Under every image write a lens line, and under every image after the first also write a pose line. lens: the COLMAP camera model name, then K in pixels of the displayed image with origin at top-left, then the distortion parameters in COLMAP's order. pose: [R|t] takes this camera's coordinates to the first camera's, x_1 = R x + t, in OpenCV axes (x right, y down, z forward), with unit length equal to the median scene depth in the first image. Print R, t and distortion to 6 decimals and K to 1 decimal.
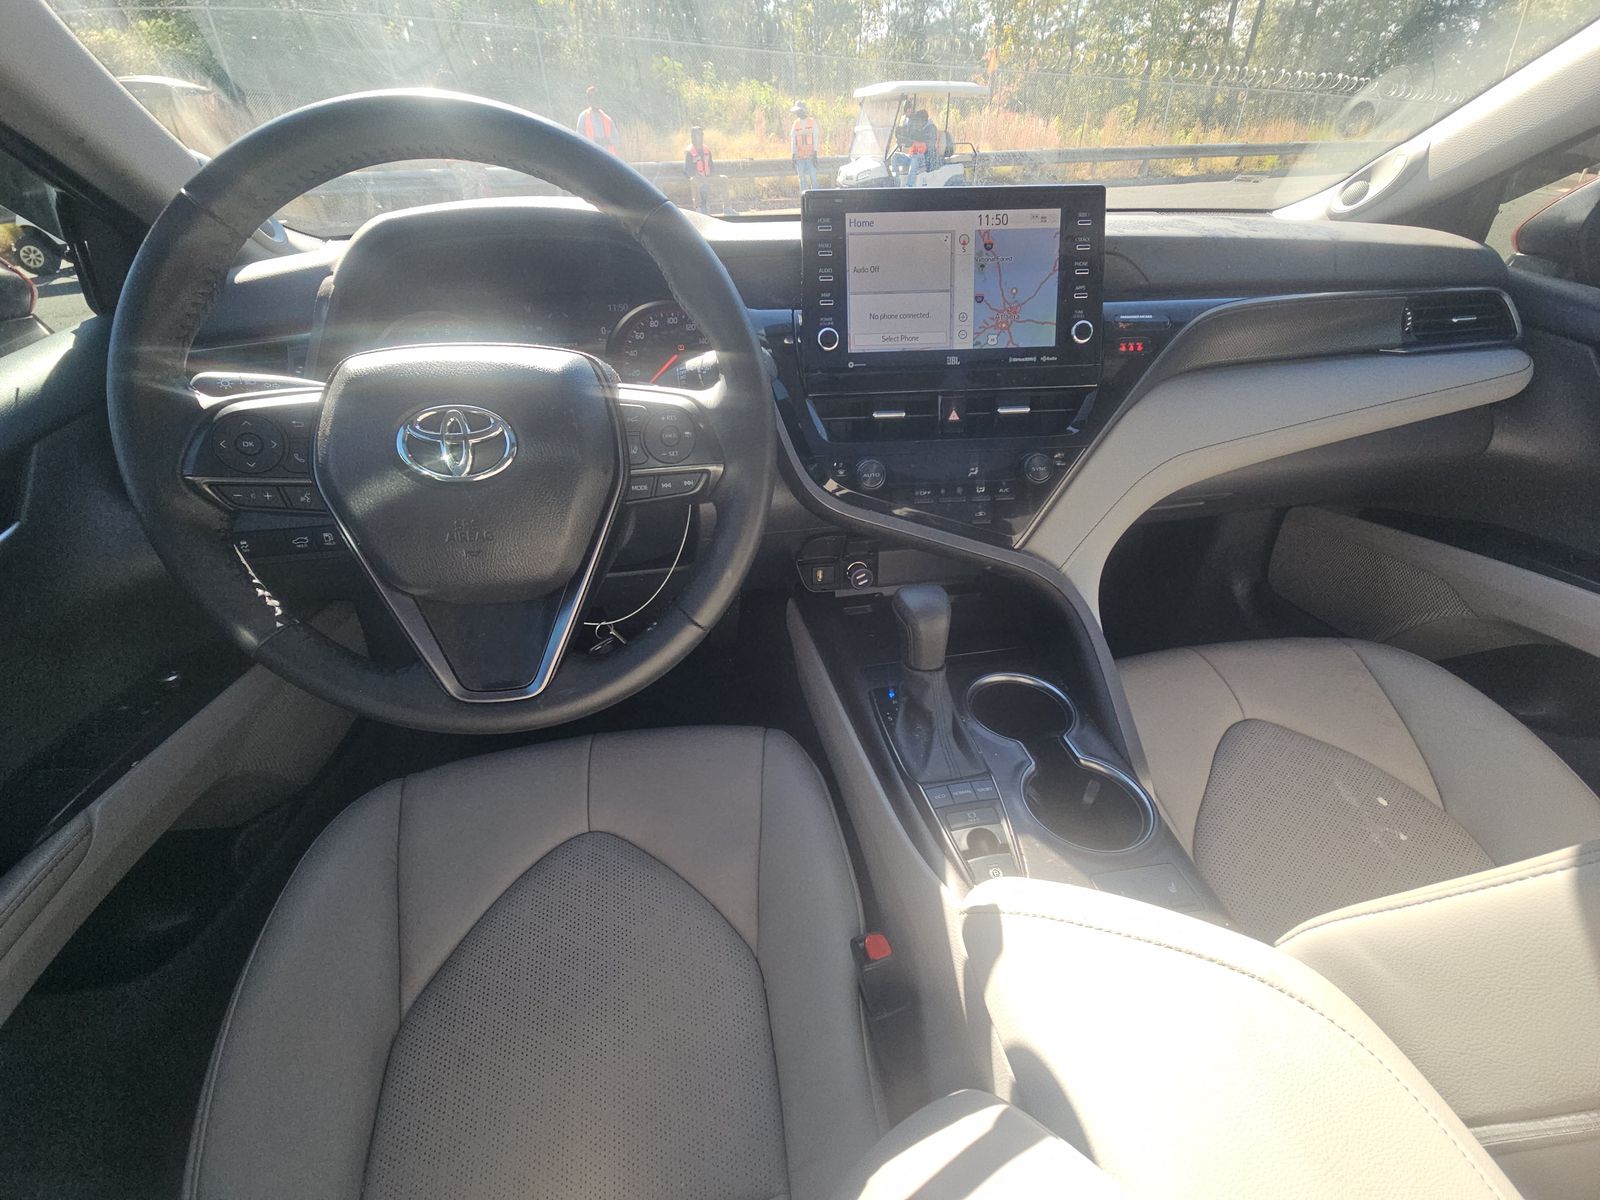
lens RADIAL K [[644.5, 0, 785.6], [0, 644.5, 604.2], [0, 0, 1]] dist [0.004722, 0.000146]
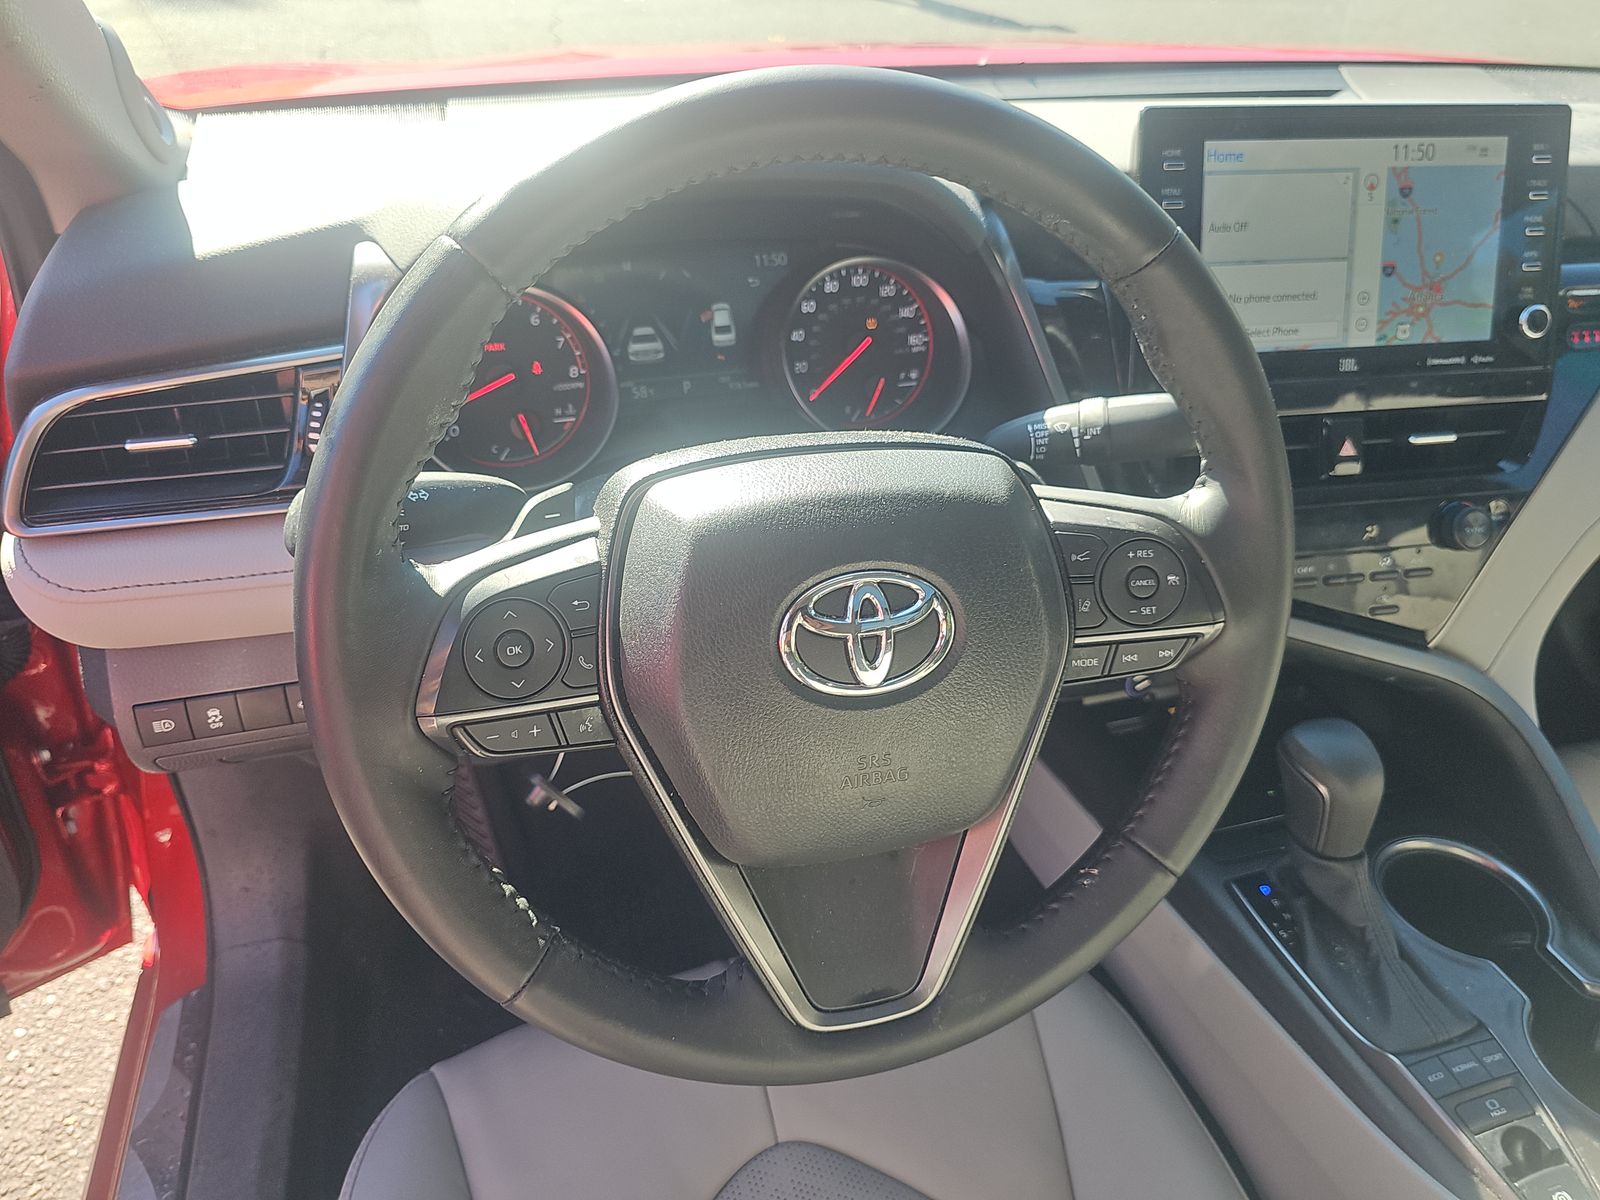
lens RADIAL K [[1075.7, 0, 796.4], [0, 1075.7, 595.6], [0, 0, 1]] dist [0.006352, -0.008946]
pose [[0.991625, -0.036357, 0.123924, -0.434944], [0.035373, 0.999323, 0.010136, -0.184360], [-0.124208, -0.005668, 0.992240, 0.009168]]
